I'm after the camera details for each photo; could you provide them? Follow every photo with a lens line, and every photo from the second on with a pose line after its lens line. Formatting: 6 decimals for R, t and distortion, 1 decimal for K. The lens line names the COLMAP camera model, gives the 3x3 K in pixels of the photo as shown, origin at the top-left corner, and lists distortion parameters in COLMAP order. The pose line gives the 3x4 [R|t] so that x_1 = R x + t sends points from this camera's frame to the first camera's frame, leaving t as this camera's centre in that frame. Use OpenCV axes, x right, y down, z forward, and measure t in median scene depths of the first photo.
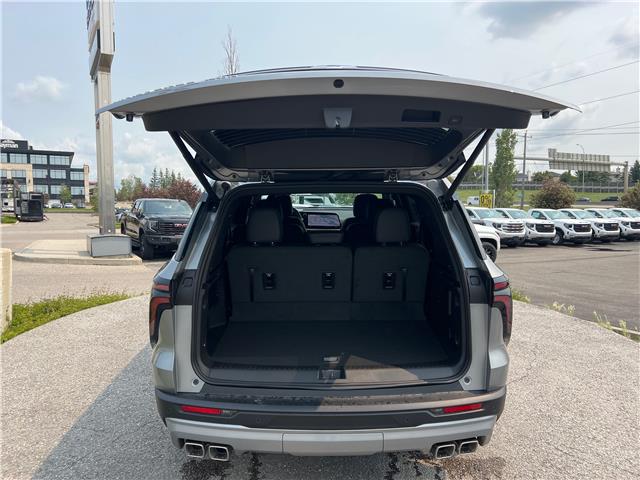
lens RADIAL K [[519.3, 0, 320.2], [0, 519.3, 248.6], [0, 0, 1]] dist [0.030456, -0.031394]
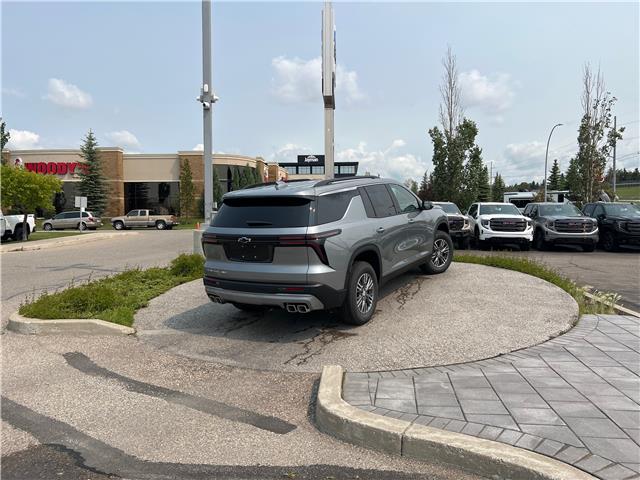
lens RADIAL K [[516.9, 0, 319.2], [0, 516.9, 241.6], [0, 0, 1]] dist [0.042750, -0.045107]
pose [[0.833878, 0.025001, -0.551383, 3.409786], [-0.033391, 0.999429, -0.005182, 0.019566], [0.550938, 0.022732, 0.834236, -0.033395]]
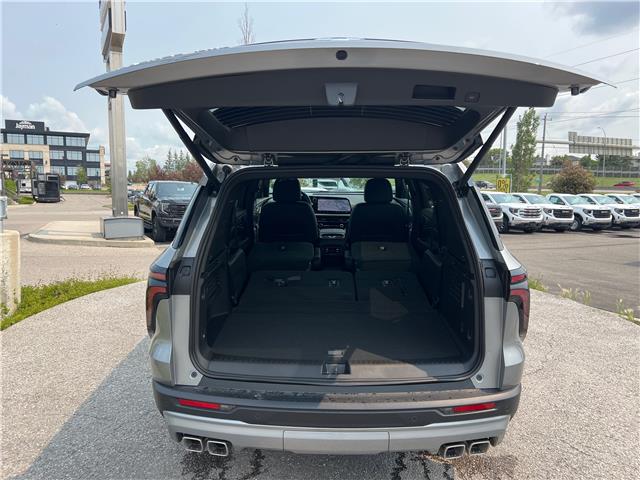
lens RADIAL K [[519.3, 0, 318.5], [0, 519.3, 252.0], [0, 0, 1]] dist [0.030456, -0.031394]
pose [[0.999515, 0.010751, -0.029218, 0.011192], [-0.009615, 0.999202, 0.038758, -0.006173], [0.029611, -0.038459, 0.998821, 0.040827]]
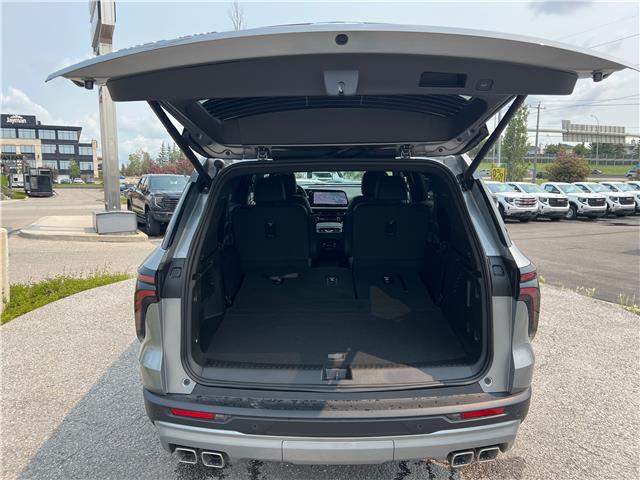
lens RADIAL K [[519.3, 0, 318.6], [0, 519.3, 247.4], [0, 0, 1]] dist [0.030456, -0.031394]
pose [[0.999800, -0.001799, -0.019923, 0.006547], [0.002731, 0.998899, 0.046839, -0.014157], [0.019817, -0.046884, 0.998704, 0.077291]]
